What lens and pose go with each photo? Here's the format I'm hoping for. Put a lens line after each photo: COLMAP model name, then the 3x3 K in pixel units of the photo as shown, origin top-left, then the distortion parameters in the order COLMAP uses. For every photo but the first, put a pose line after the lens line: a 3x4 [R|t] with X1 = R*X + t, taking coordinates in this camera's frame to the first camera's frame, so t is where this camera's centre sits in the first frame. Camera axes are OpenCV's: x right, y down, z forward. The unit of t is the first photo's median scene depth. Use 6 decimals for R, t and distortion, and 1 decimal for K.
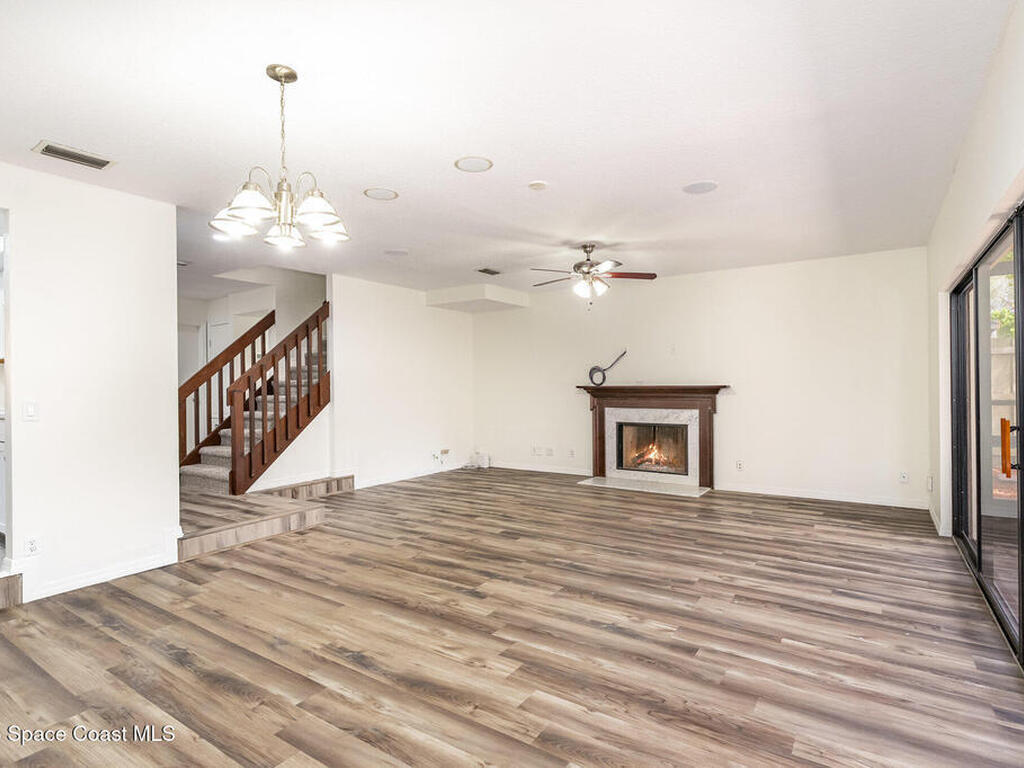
lens RADIAL K [[521.6, 0, 506.9], [0, 521.6, 394.0], [0, 0, 1]] dist [0.000457, 0.000202]
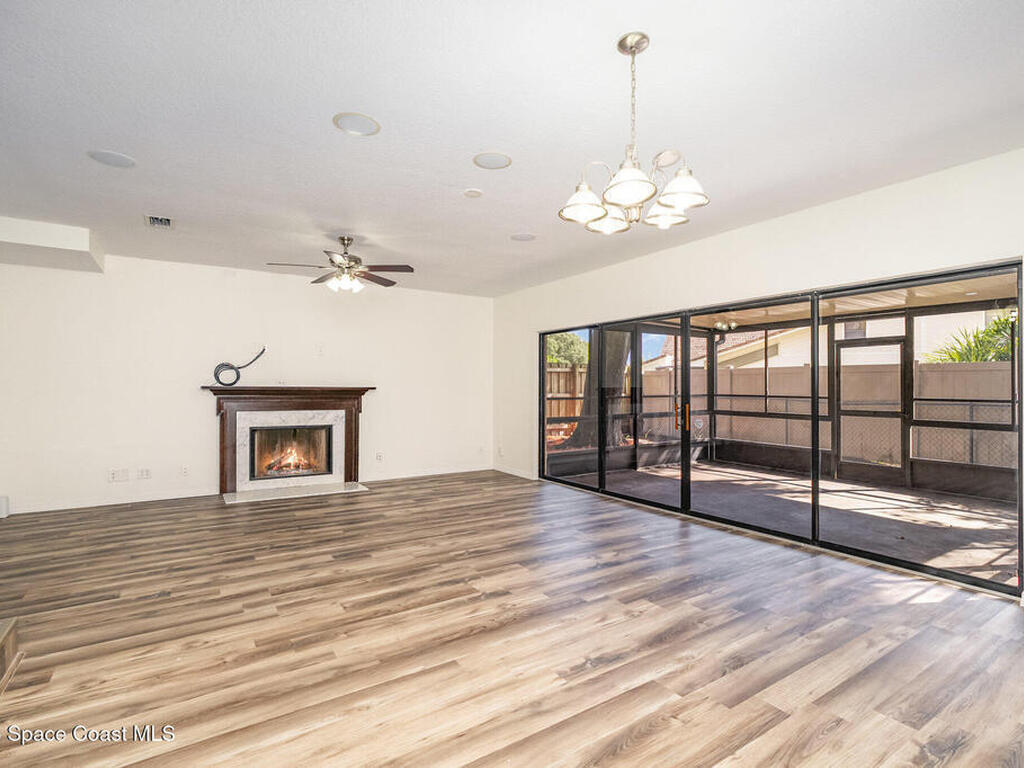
lens RADIAL K [[521.6, 0, 491.4], [0, 521.6, 388.6], [0, 0, 1]] dist [0.000457, 0.000202]
pose [[0.401464, 0.010811, 0.915811, -0.776877], [0.005340, 0.999886, -0.014144, 0.005895], [-0.915859, 0.010569, 0.401360, 0.484514]]
